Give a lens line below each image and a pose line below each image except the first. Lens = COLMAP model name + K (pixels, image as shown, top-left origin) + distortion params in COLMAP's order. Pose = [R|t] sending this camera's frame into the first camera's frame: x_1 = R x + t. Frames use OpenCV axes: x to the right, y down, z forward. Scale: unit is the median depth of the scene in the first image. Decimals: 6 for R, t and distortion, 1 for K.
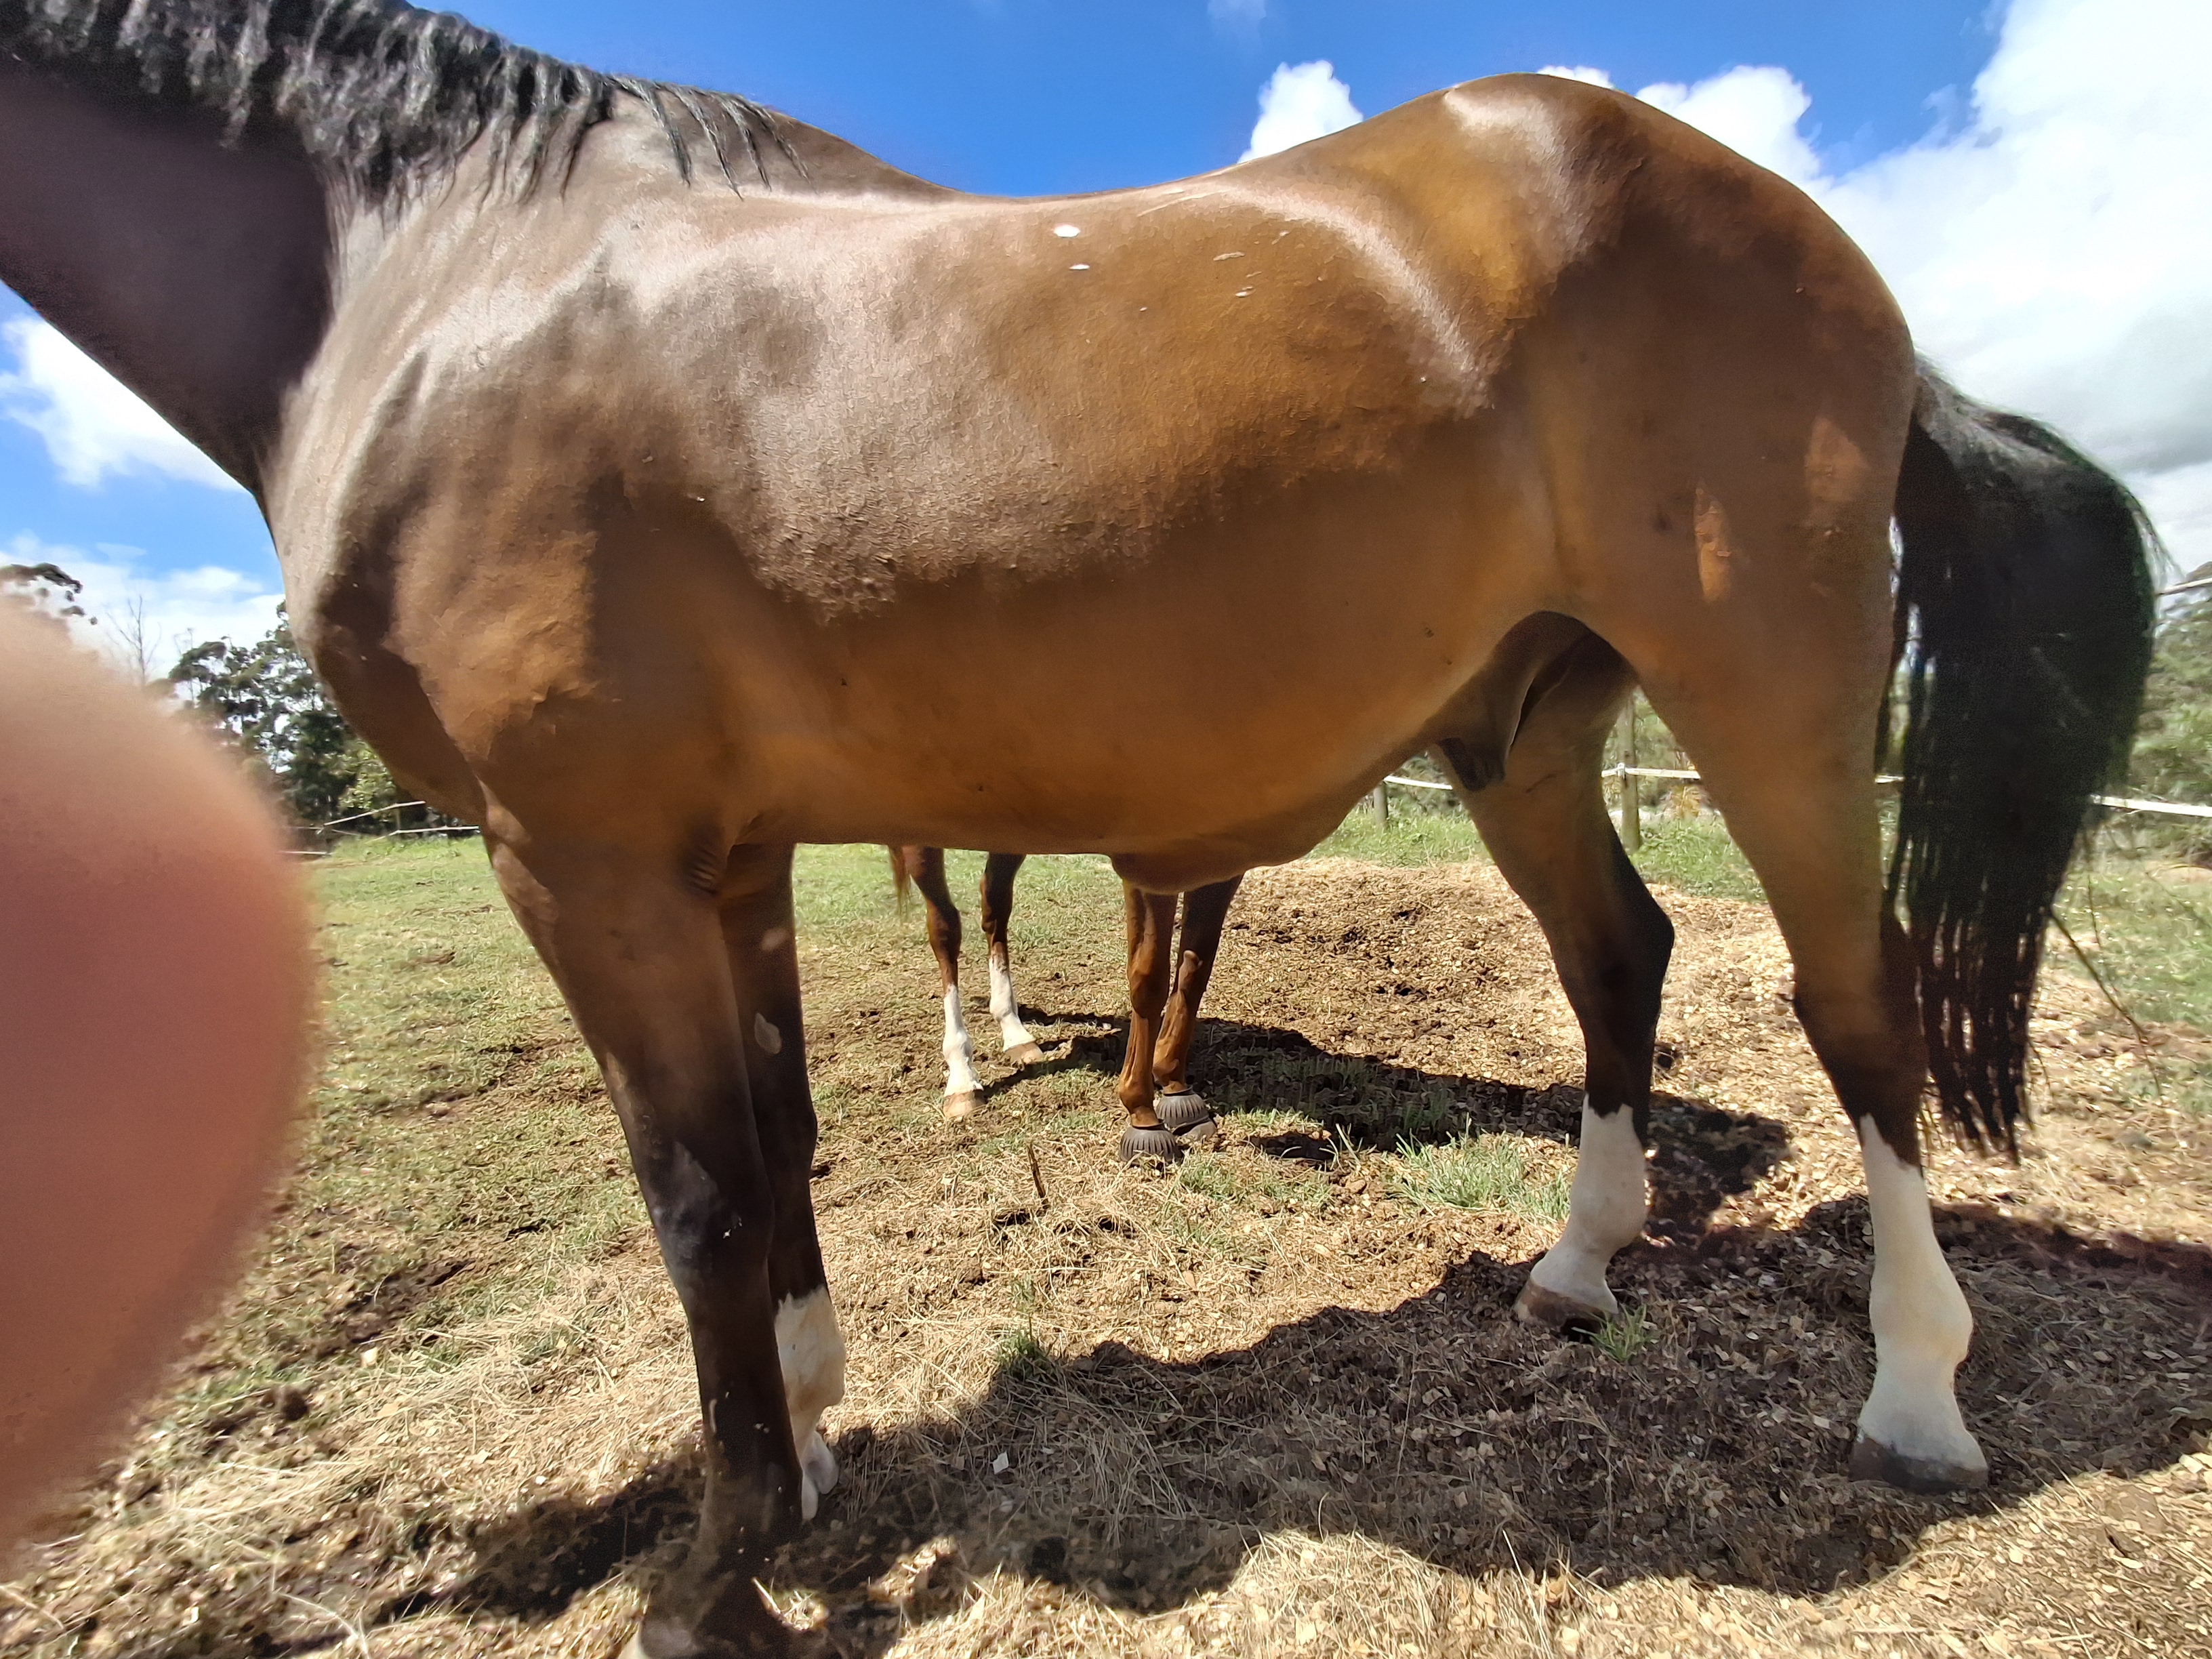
lens RADIAL K [[1014.4, 0, 1102.5], [0, 1014.4, 850.0], [0, 0, 1]] dist [0.004987, -0.004292]
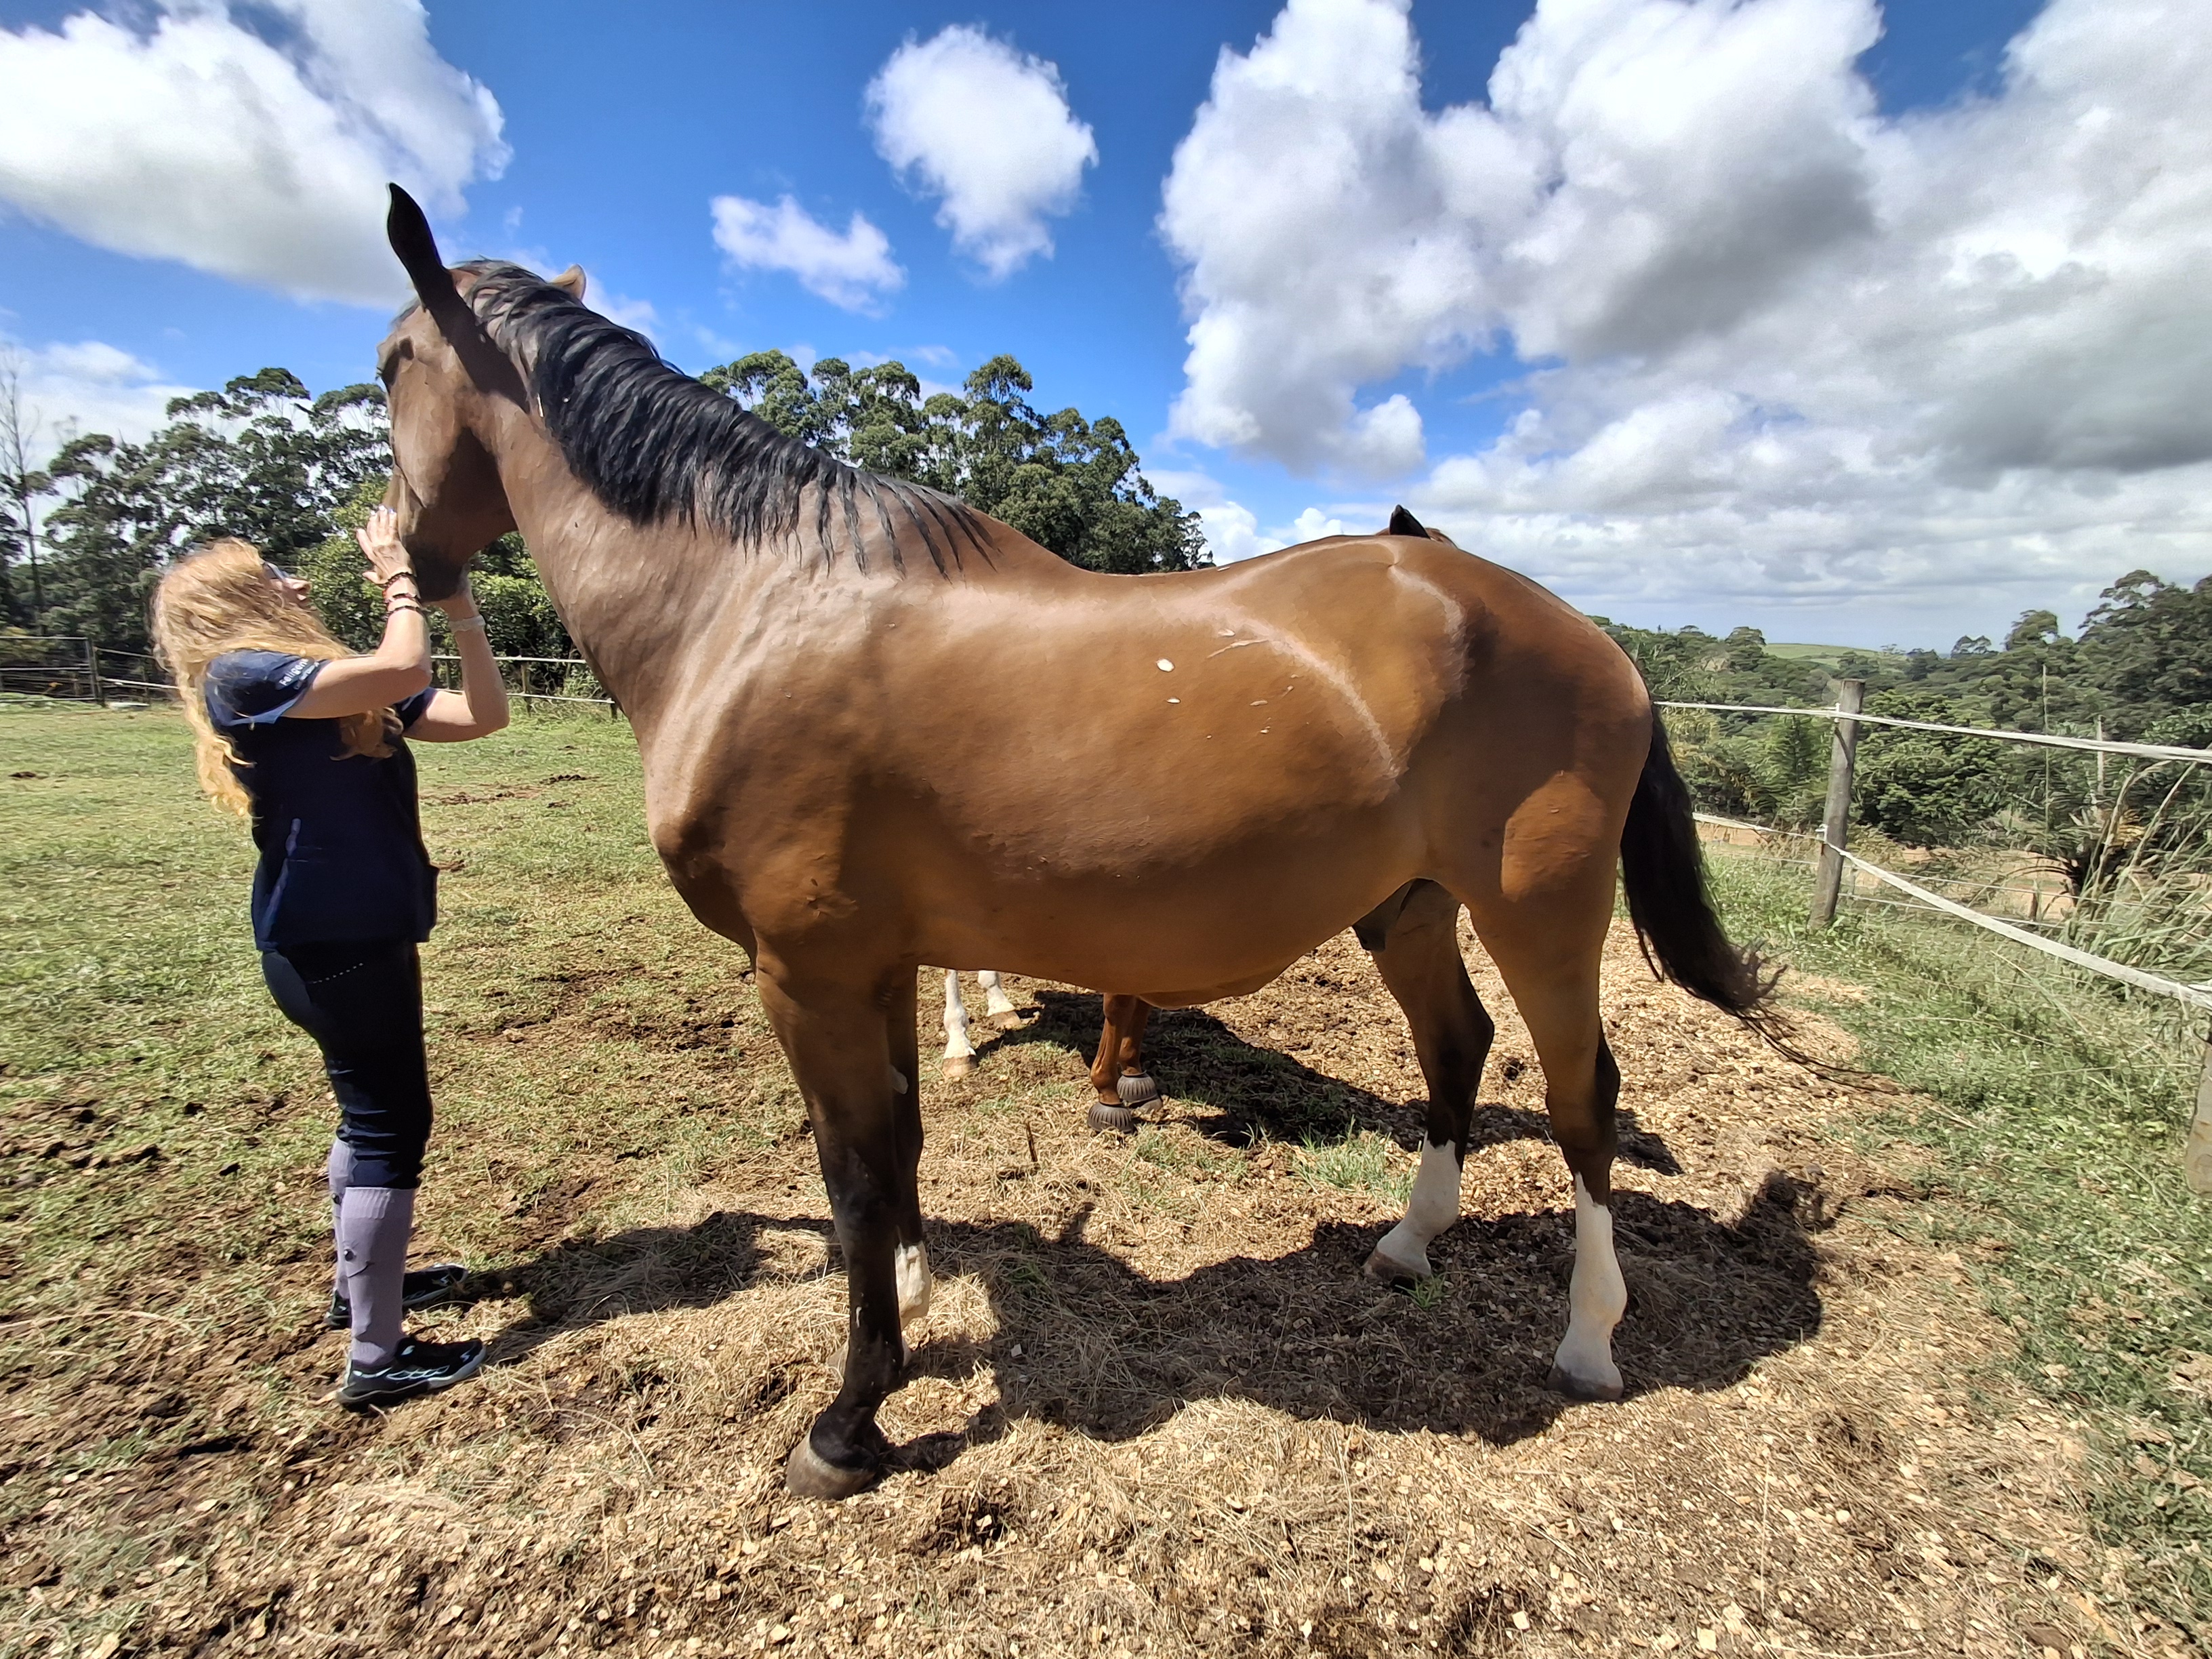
lens RADIAL K [[1032.6, 0, 1113.5], [0, 1032.6, 843.4], [0, 0, 1]] dist [0.002198, 0.000764]
pose [[0.993441, 0.087591, 0.073506, -0.096152], [-0.094336, 0.991098, 0.093945, -0.219407], [-0.064623, -0.100263, 0.992860, -0.332977]]
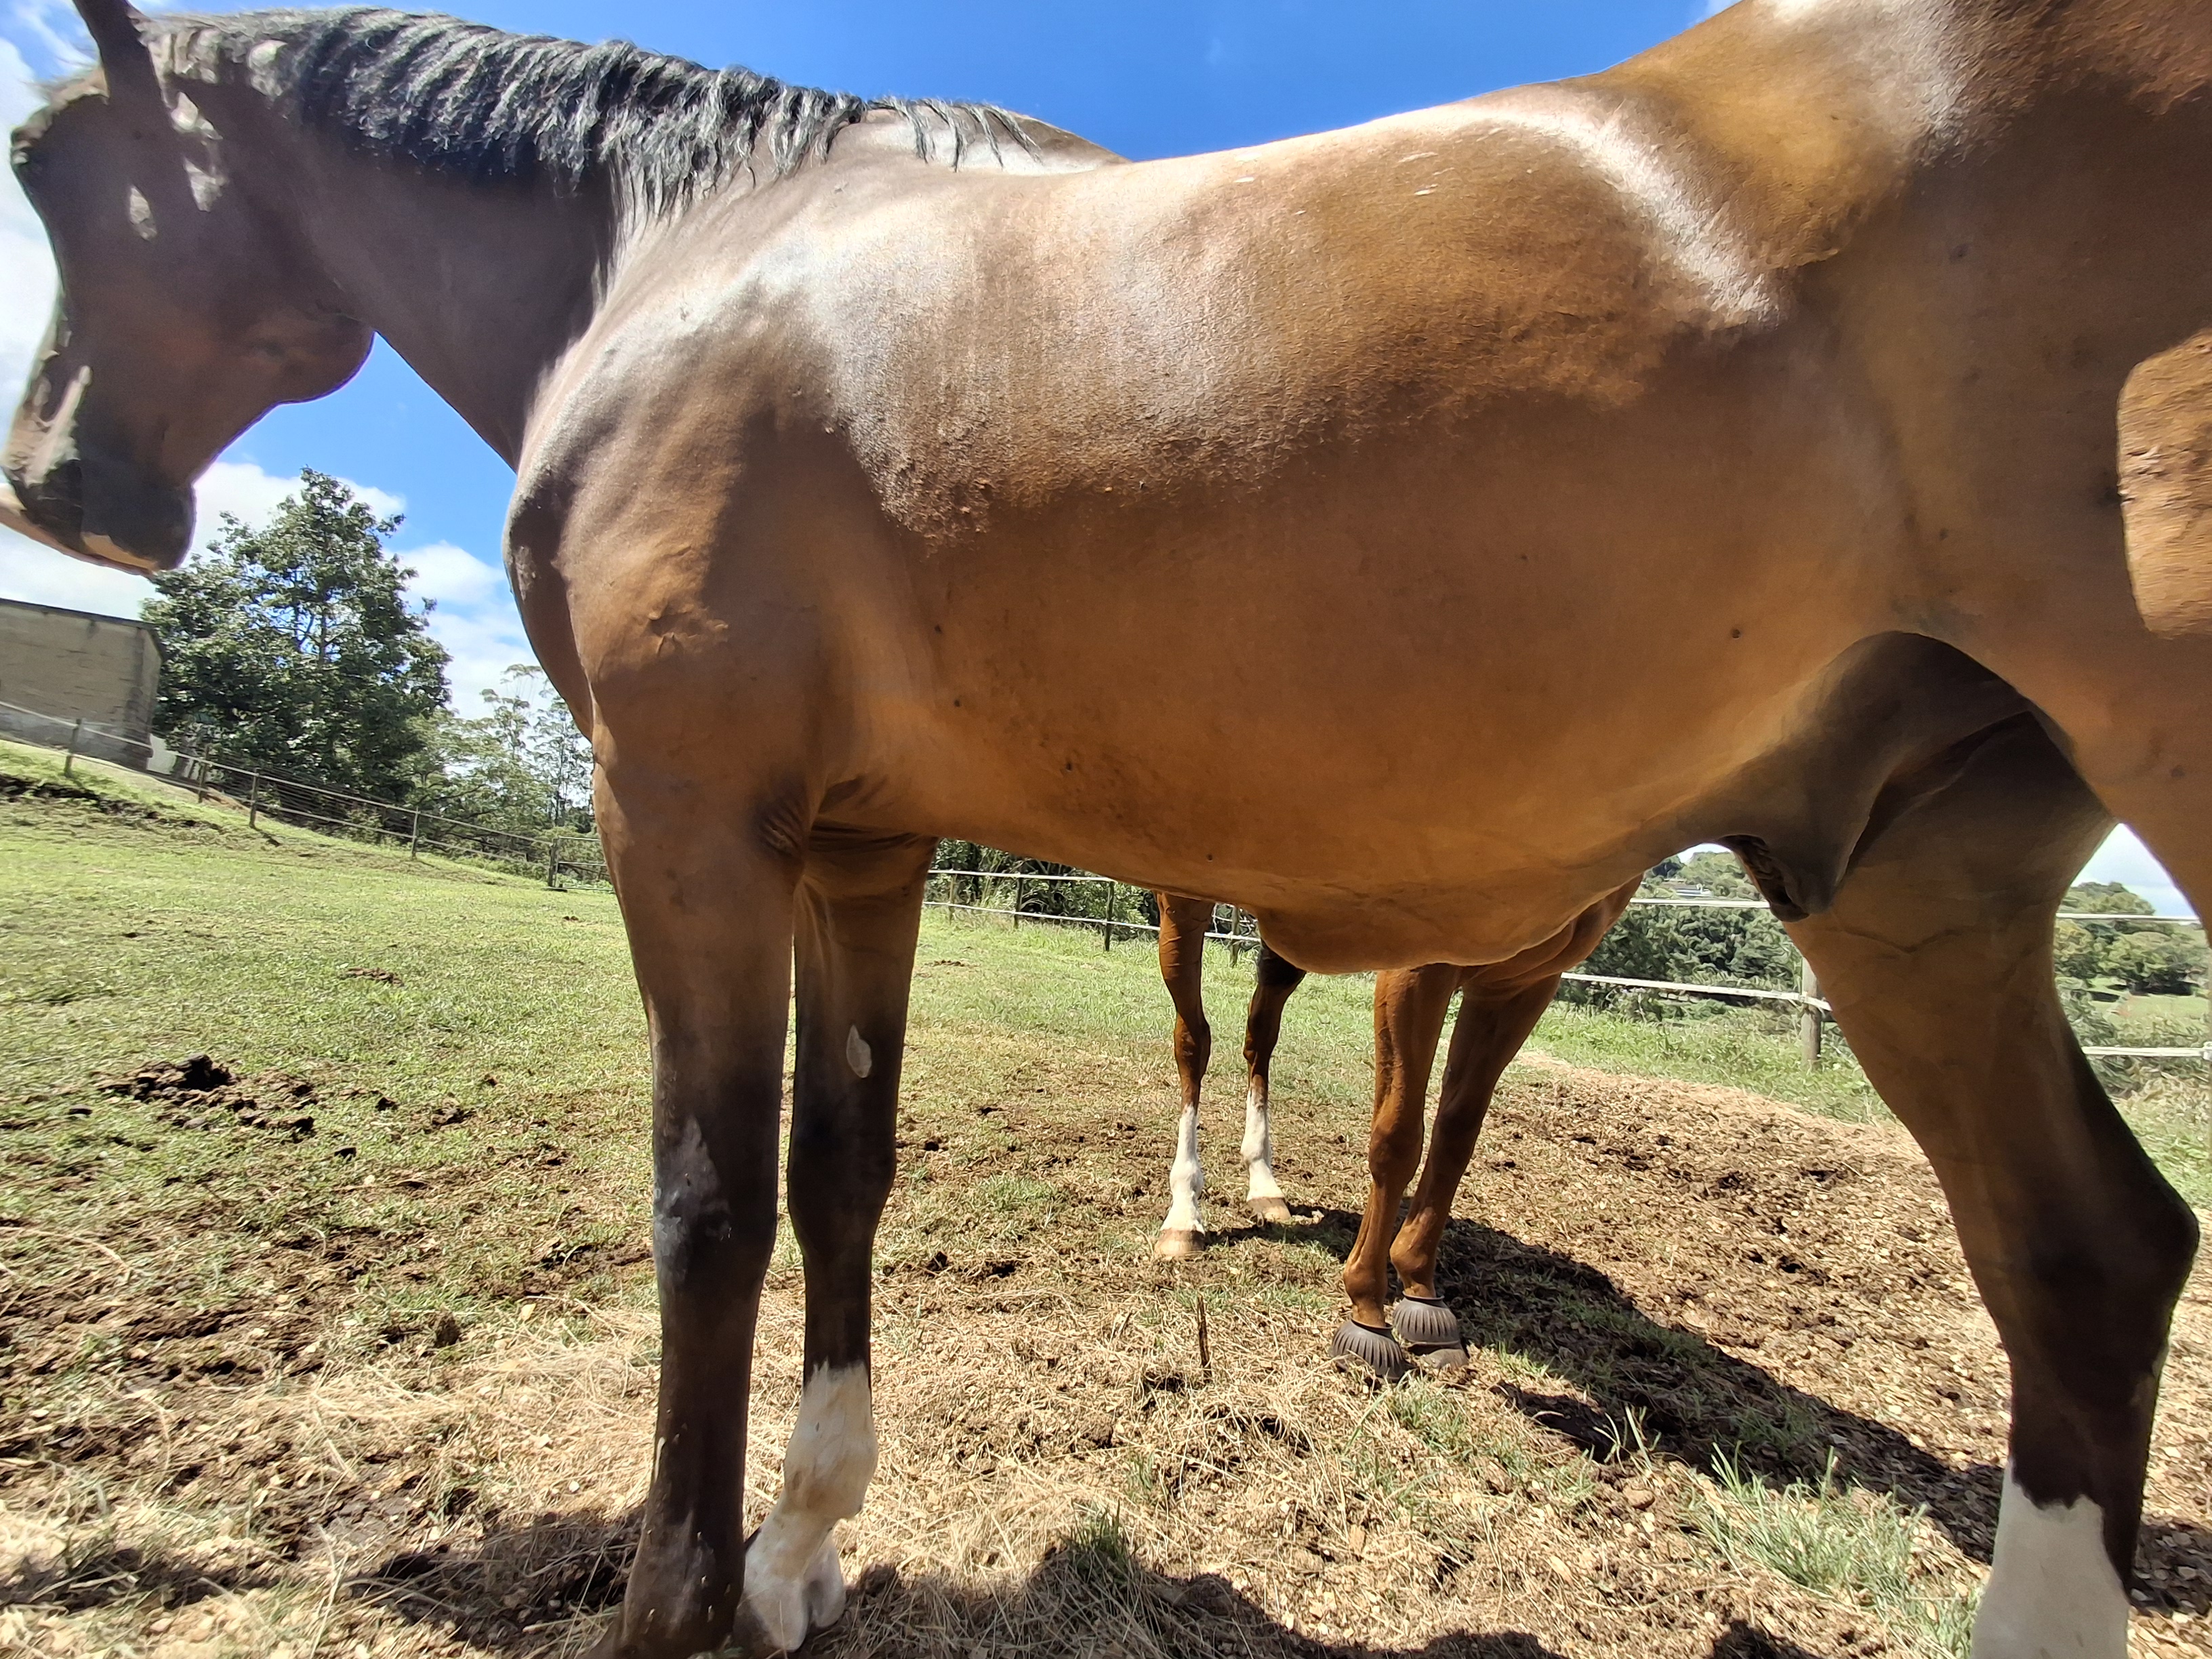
lens RADIAL K [[1031.9, 0, 1106.0], [0, 1031.9, 829.5], [0, 0, 1]] dist [0.002875, 0.000823]
pose [[0.924284, 0.135716, -0.356764, 0.109781], [-0.193649, 0.972167, -0.131874, 0.044509], [0.328937, 0.190976, 0.924840, 0.116340]]
